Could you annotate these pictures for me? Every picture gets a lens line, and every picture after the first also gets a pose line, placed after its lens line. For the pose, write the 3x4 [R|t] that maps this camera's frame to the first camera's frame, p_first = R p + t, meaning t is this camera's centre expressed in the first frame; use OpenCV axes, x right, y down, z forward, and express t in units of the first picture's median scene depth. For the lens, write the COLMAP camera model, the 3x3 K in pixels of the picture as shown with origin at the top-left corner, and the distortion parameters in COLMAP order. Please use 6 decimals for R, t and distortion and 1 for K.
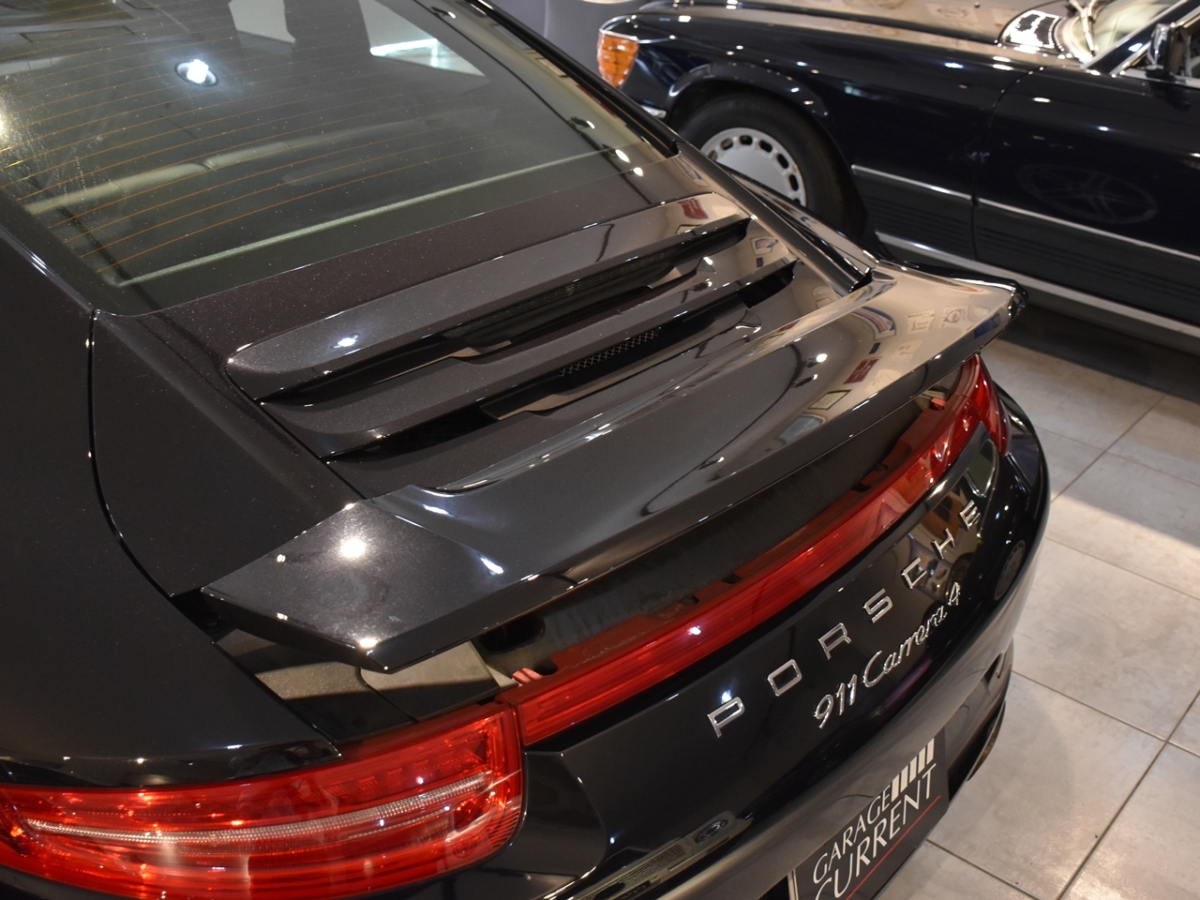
lens RADIAL K [[1339.6, 0, 599.8], [0, 1339.6, 377.7], [0, 0, 1]] dist [-0.112941, 0.039343]
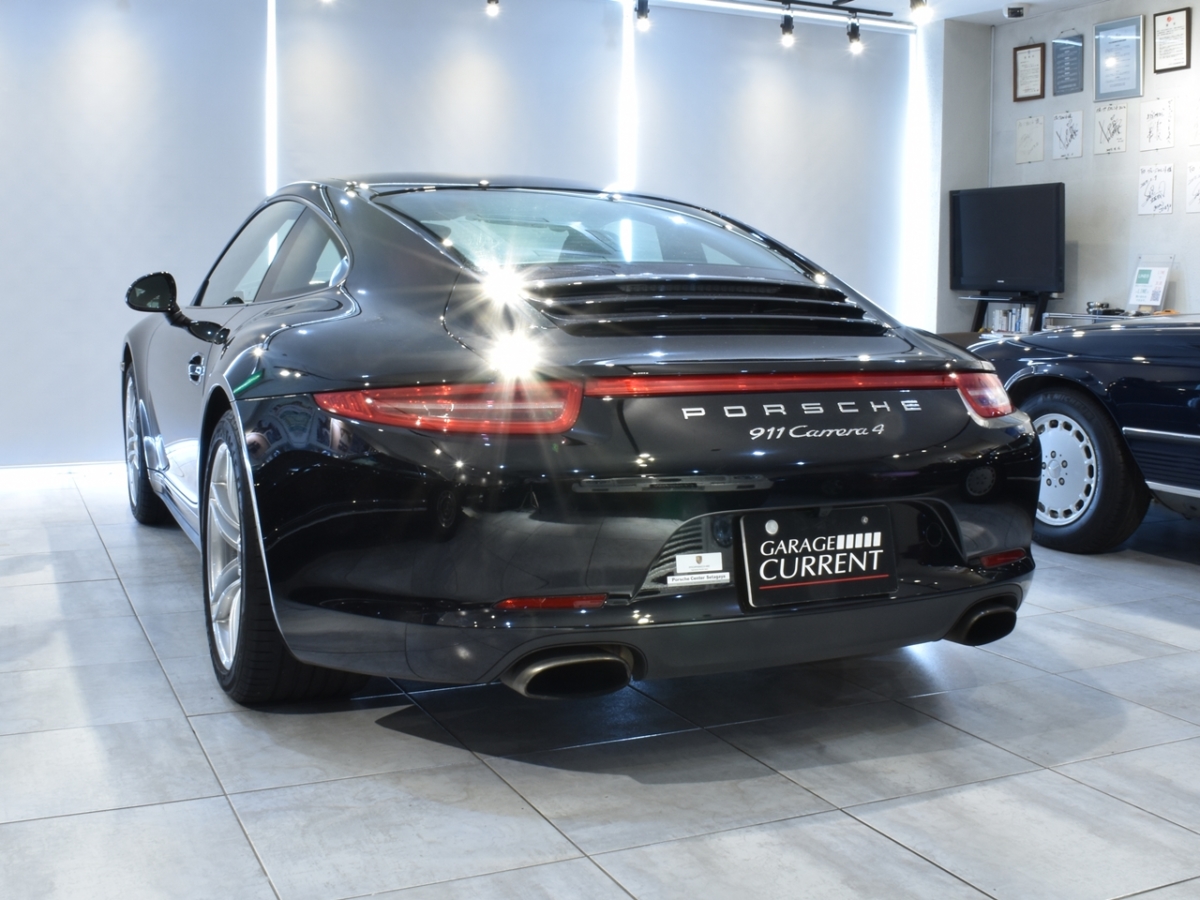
lens RADIAL K [[1339.6, 0, 599.8], [0, 1339.6, 377.7], [0, 0, 1]] dist [-0.112941, 0.039343]
pose [[0.907821, -0.015100, -0.419085, 0.688425], [-0.145817, 0.925626, -0.349219, 0.787349], [0.393189, 0.378138, 0.838101, -0.644718]]
